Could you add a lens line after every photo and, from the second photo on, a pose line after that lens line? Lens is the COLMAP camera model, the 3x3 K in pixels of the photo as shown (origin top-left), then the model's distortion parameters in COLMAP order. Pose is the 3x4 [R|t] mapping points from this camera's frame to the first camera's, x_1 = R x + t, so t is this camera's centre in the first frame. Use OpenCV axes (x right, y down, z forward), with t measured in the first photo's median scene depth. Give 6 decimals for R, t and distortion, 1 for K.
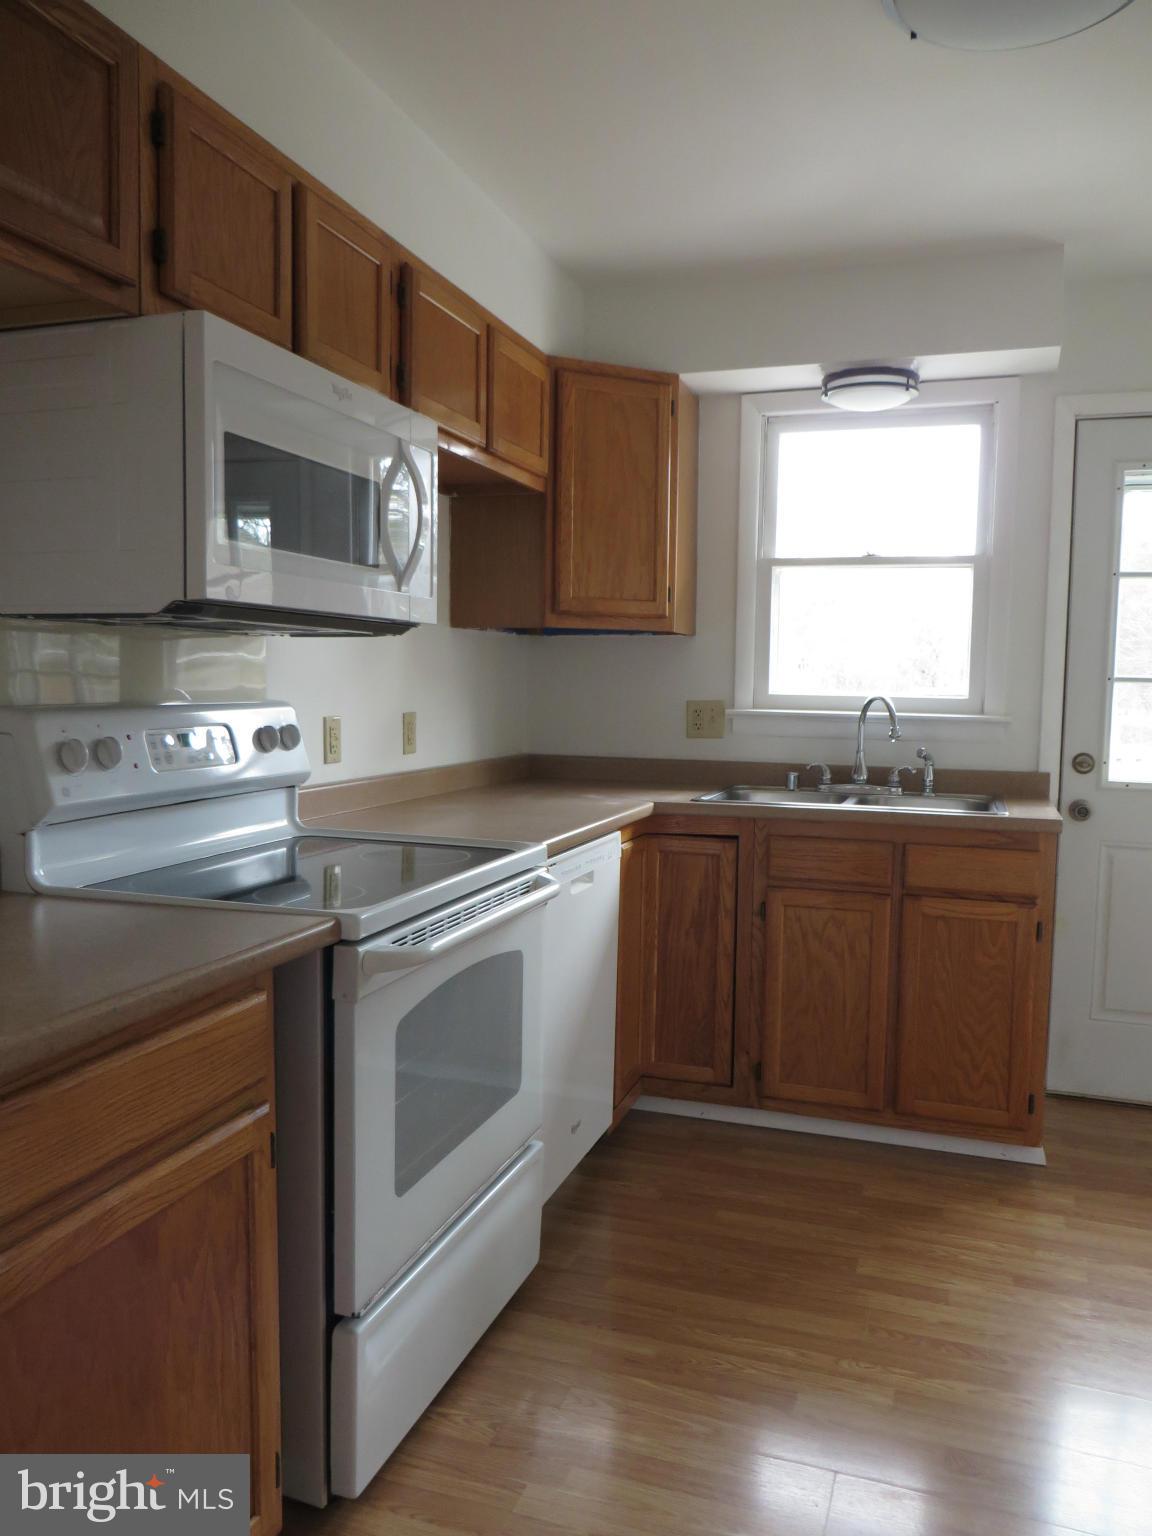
lens RADIAL K [[1142.0, 0, 577.2], [0, 1142.0, 765.5], [0, 0, 1]] dist [-0.031905, 0.018800]
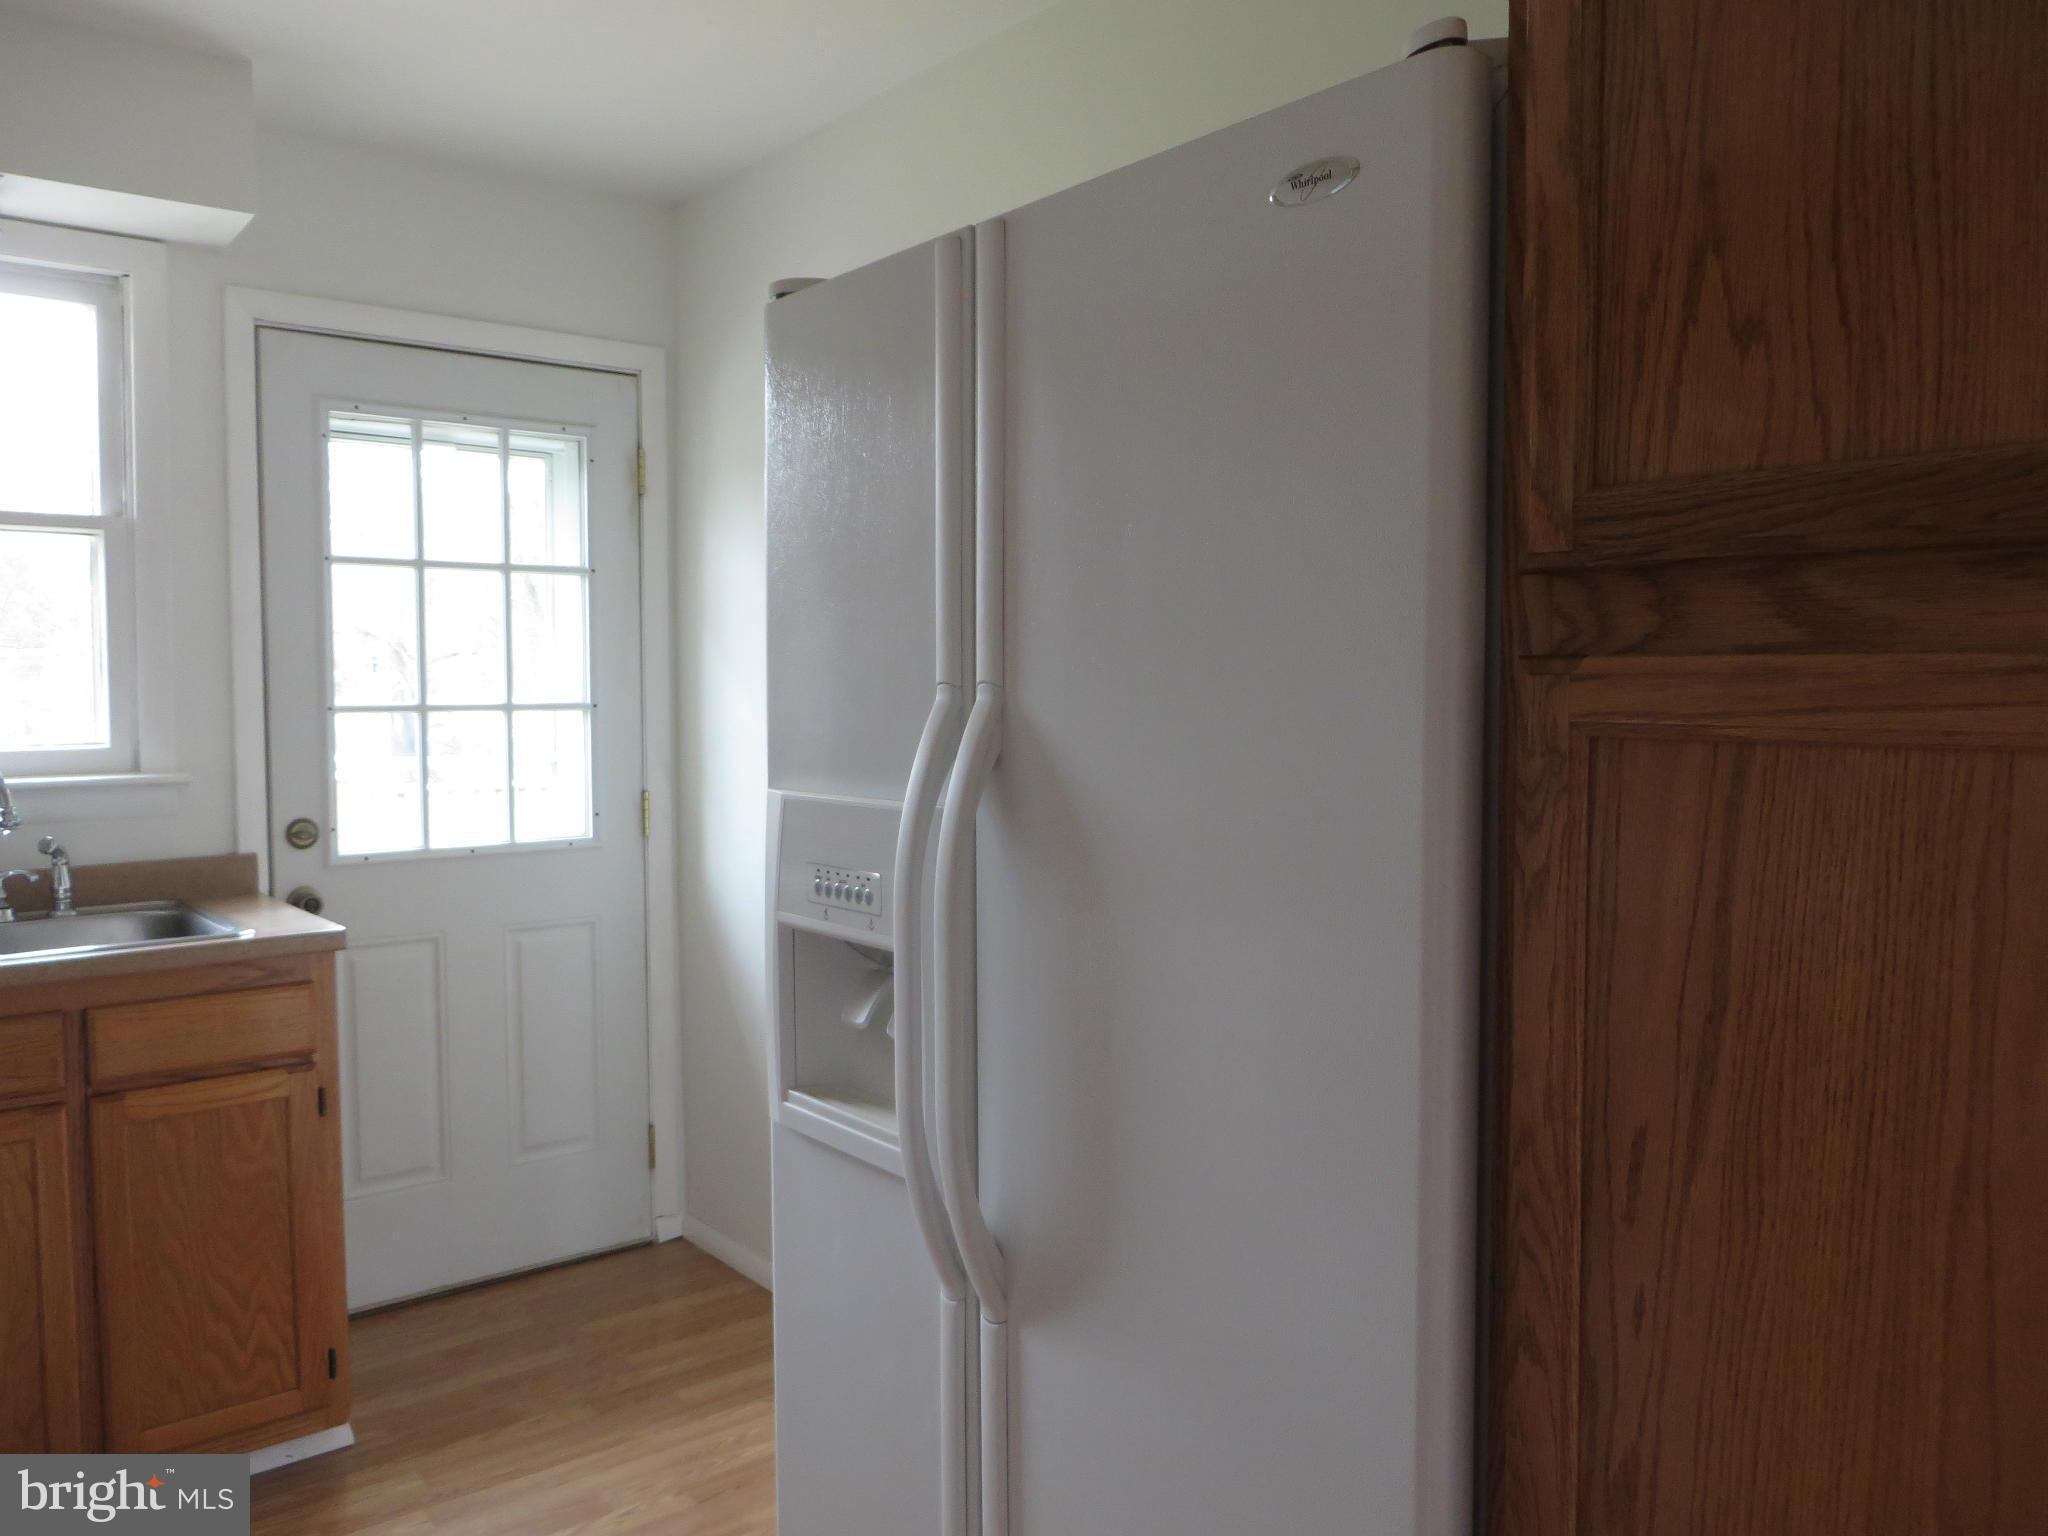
lens RADIAL K [[1522.6, 0, 1015.1], [0, 1522.6, 754.0], [0, 0, 1]] dist [-0.031905, 0.018800]
pose [[0.520895, -0.061570, 0.851398, -0.106499], [0.077014, 0.996718, 0.024961, -0.041528], [-0.850140, 0.052568, 0.523927, 0.168093]]
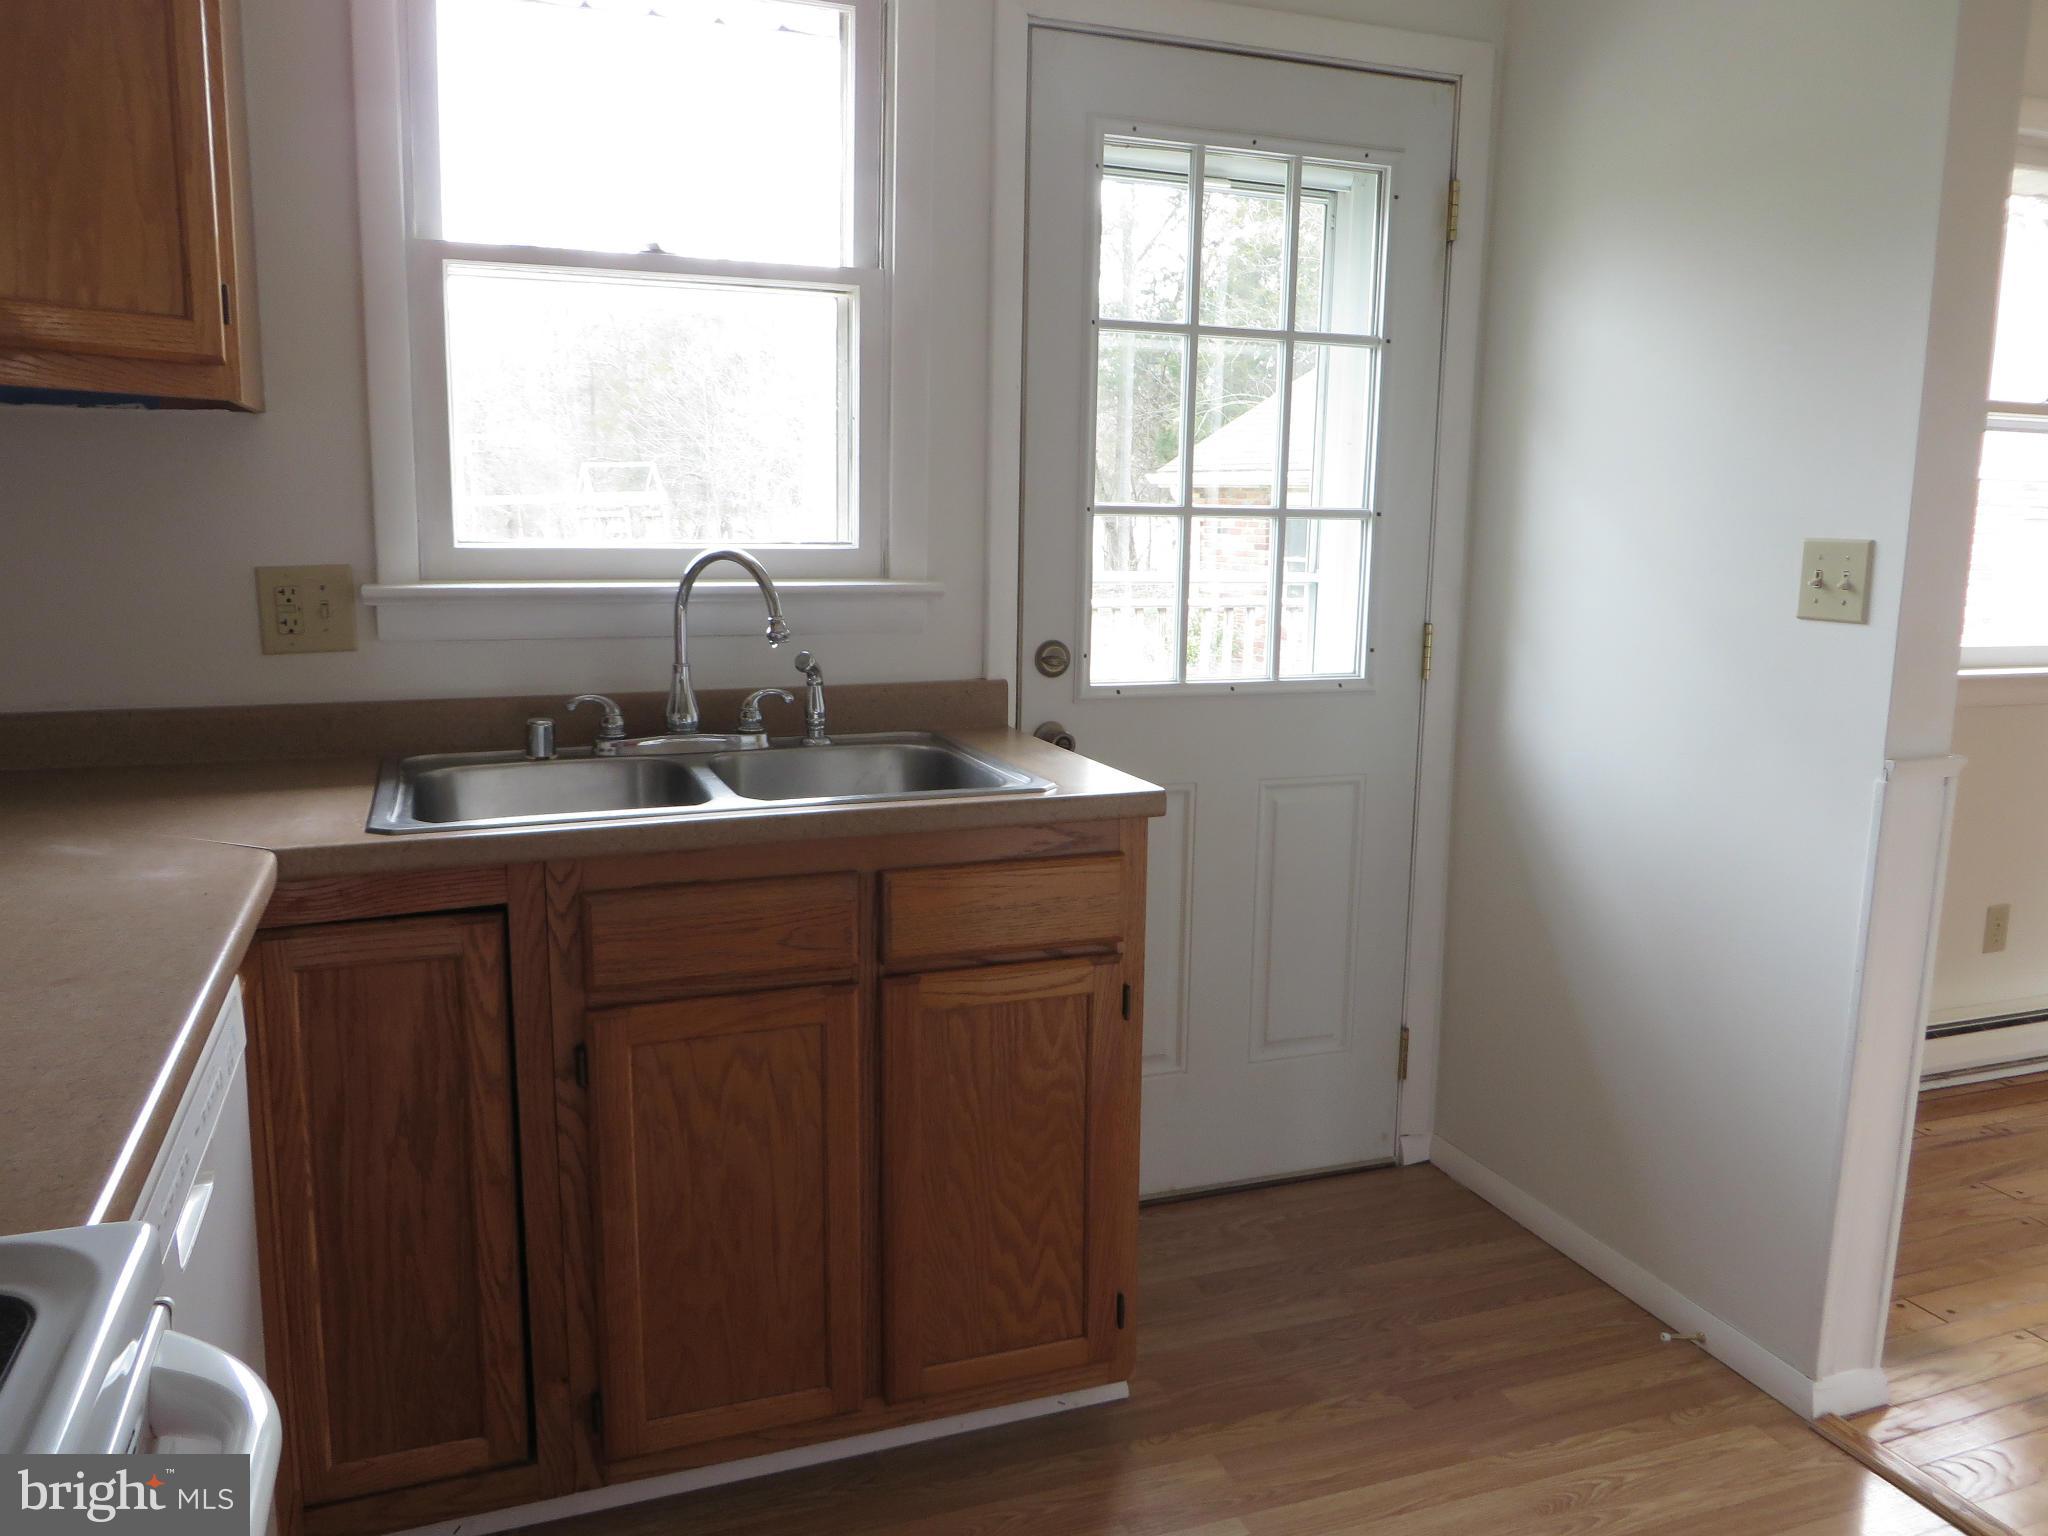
lens RADIAL K [[1522.6, 0, 1022.4], [0, 1522.6, 751.5], [0, 0, 1]] dist [-0.031905, 0.018800]
pose [[0.765151, -0.111652, 0.634096, -0.058439], [0.046779, 0.991887, 0.118205, -0.049284], [-0.642149, -0.060782, 0.764166, 0.447405]]
